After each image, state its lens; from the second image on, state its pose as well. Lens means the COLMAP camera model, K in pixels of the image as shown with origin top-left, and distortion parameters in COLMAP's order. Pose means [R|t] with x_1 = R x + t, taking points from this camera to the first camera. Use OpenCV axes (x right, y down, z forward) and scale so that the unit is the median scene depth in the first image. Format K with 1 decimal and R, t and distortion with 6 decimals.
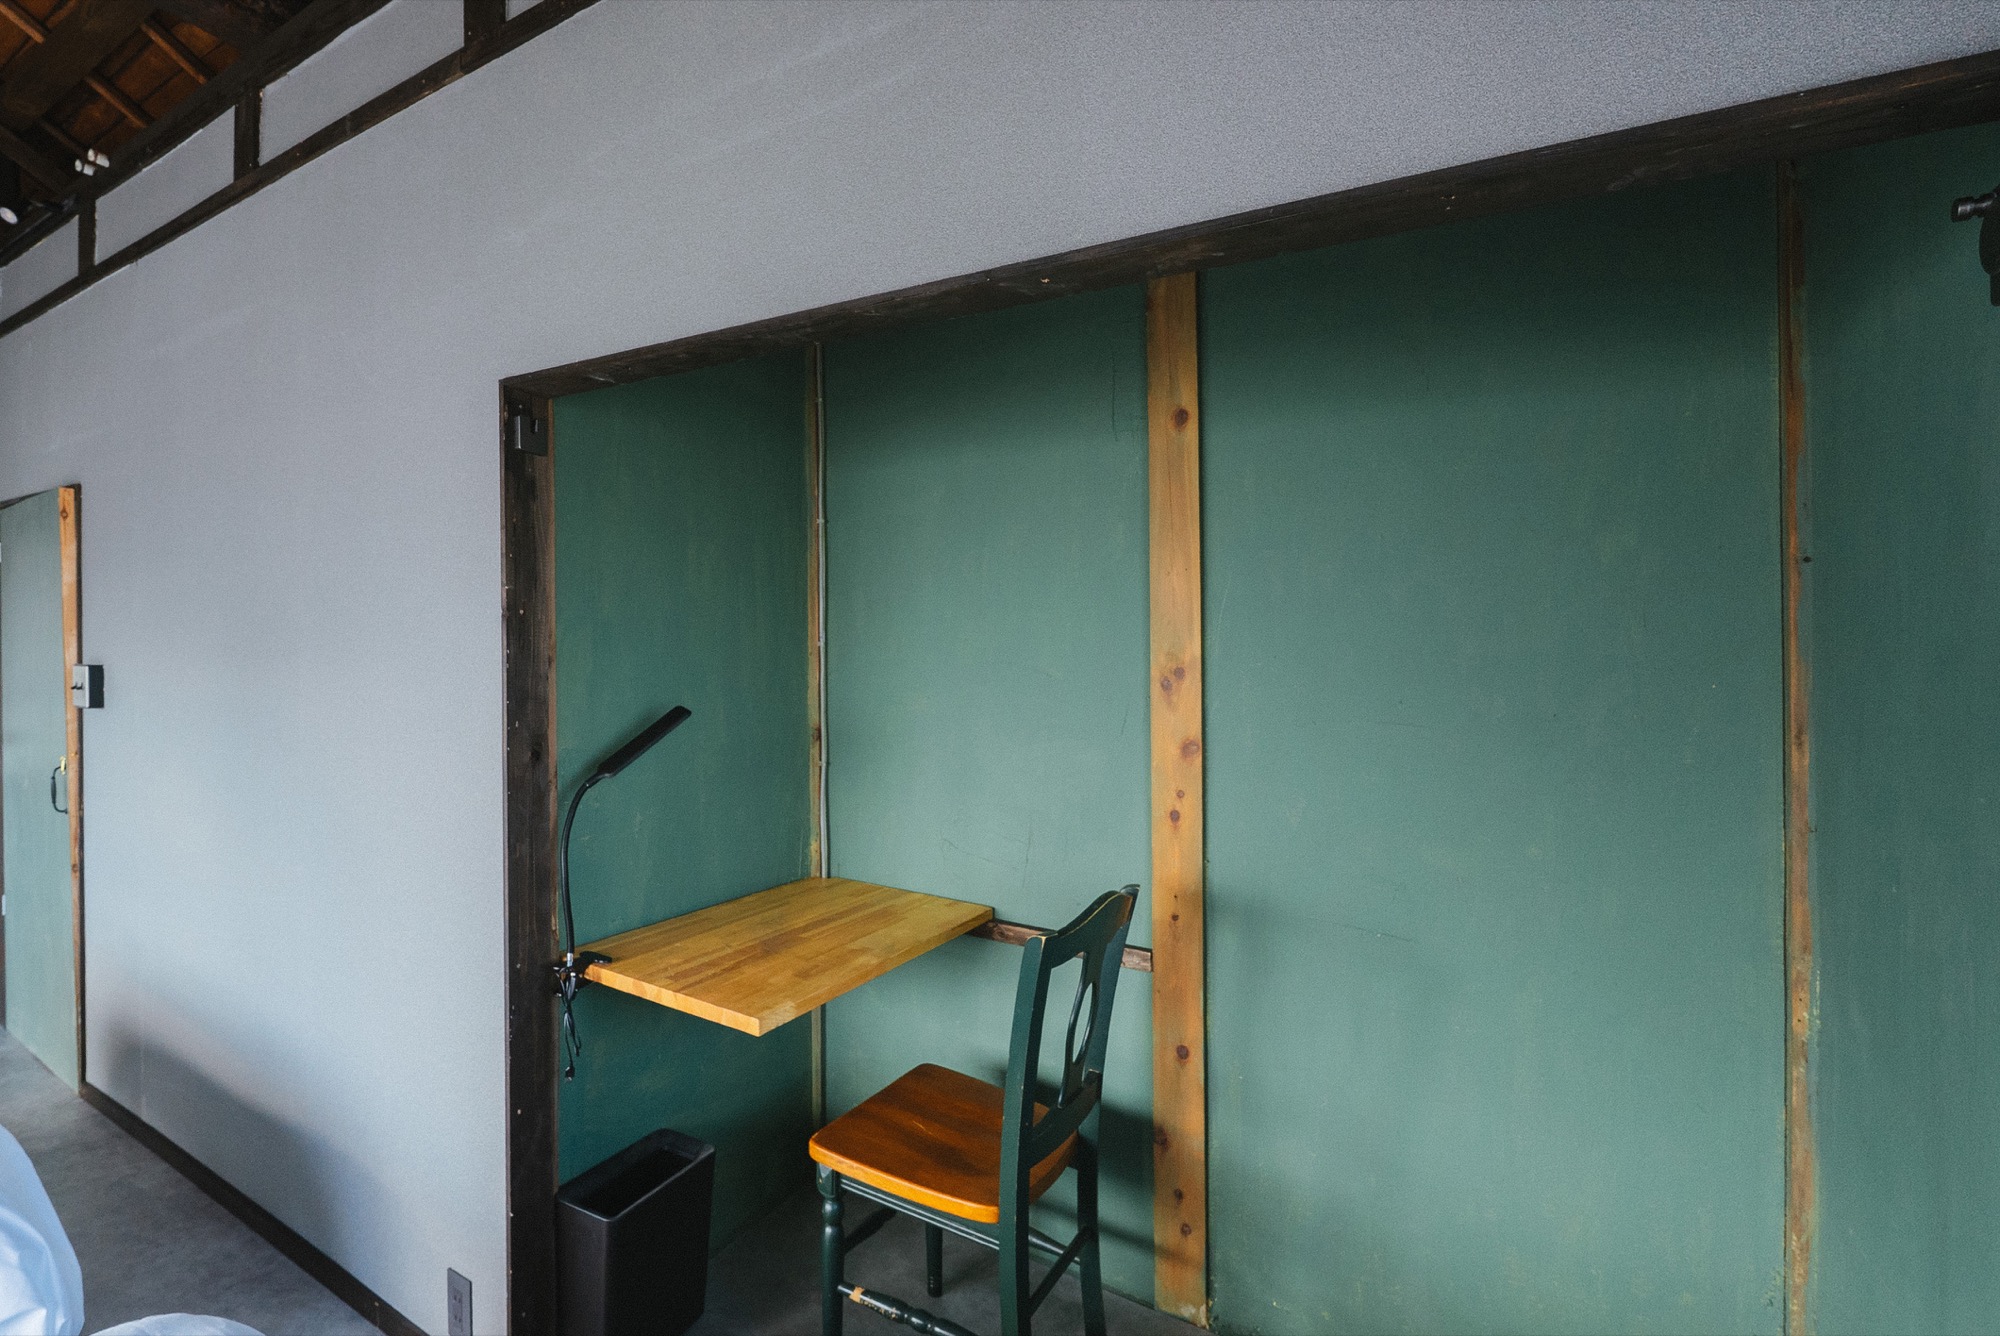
lens RADIAL K [[906.3, 0, 991.7], [0, 906.3, 700.5], [0, 0, 1]] dist [0.000672, 0.000086]
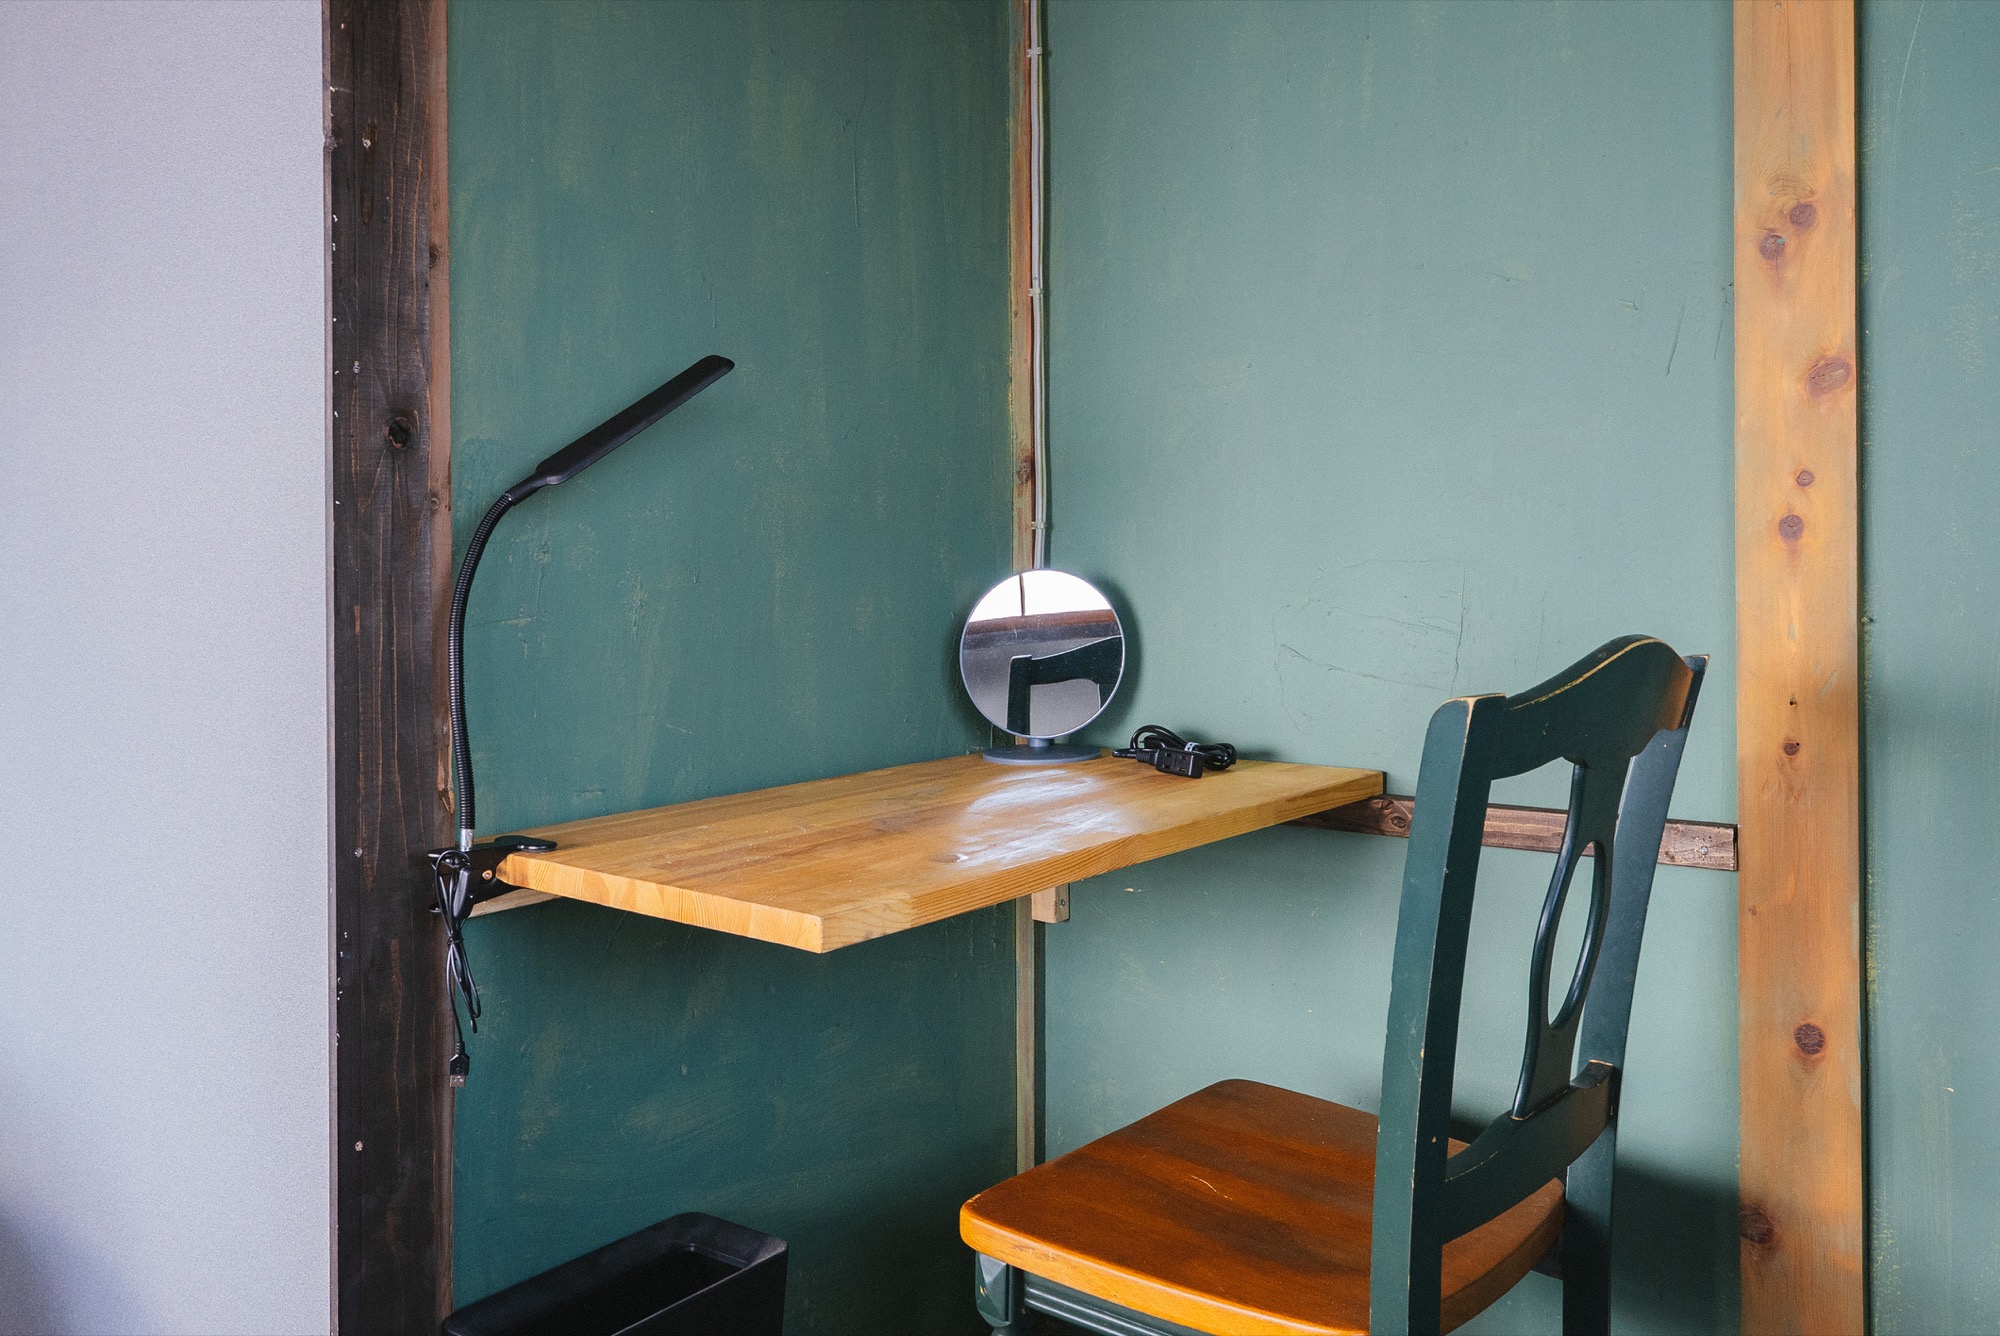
lens RADIAL K [[1720.2, 0, 1263.7], [0, 1720.2, 670.4], [0, 0, 1]] dist [0.011989, -0.005001]
pose [[0.995844, -0.010677, -0.090453, 0.024778], [0.017186, 0.997293, 0.071492, 0.138126], [0.089444, -0.072750, 0.993331, 0.157315]]
